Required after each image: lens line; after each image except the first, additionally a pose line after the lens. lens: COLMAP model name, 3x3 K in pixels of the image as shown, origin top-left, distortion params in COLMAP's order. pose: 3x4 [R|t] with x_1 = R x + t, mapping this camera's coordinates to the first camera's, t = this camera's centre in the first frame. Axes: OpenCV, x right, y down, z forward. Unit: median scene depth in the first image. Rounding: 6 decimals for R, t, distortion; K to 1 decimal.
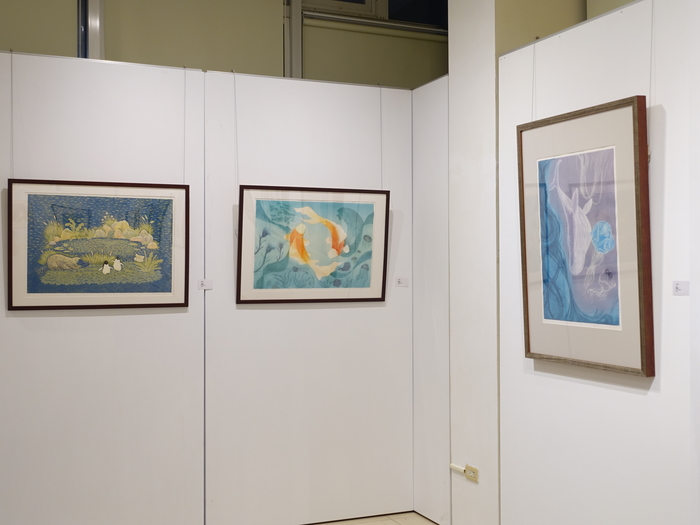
lens RADIAL K [[869.3, 0, 350.0], [0, 869.3, 262.5], [0, 0, 1]] dist [0.002868, 0.001344]
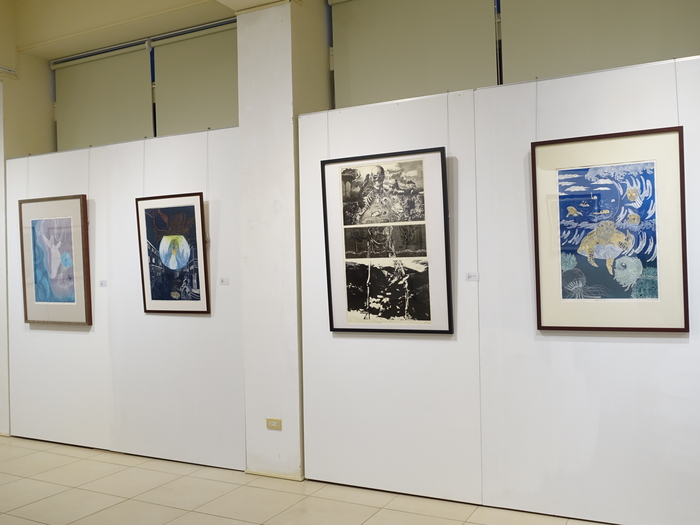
lens RADIAL K [[652.3, 0, 350.0], [0, 652.3, 262.5], [0, 0, 1]] dist [0.001959, 0.002481]
pose [[0.775829, -0.008483, 0.630886, -0.156010], [0.012370, 0.999922, -0.001766, -0.011865], [-0.630822, 0.009174, 0.775874, -0.595855]]
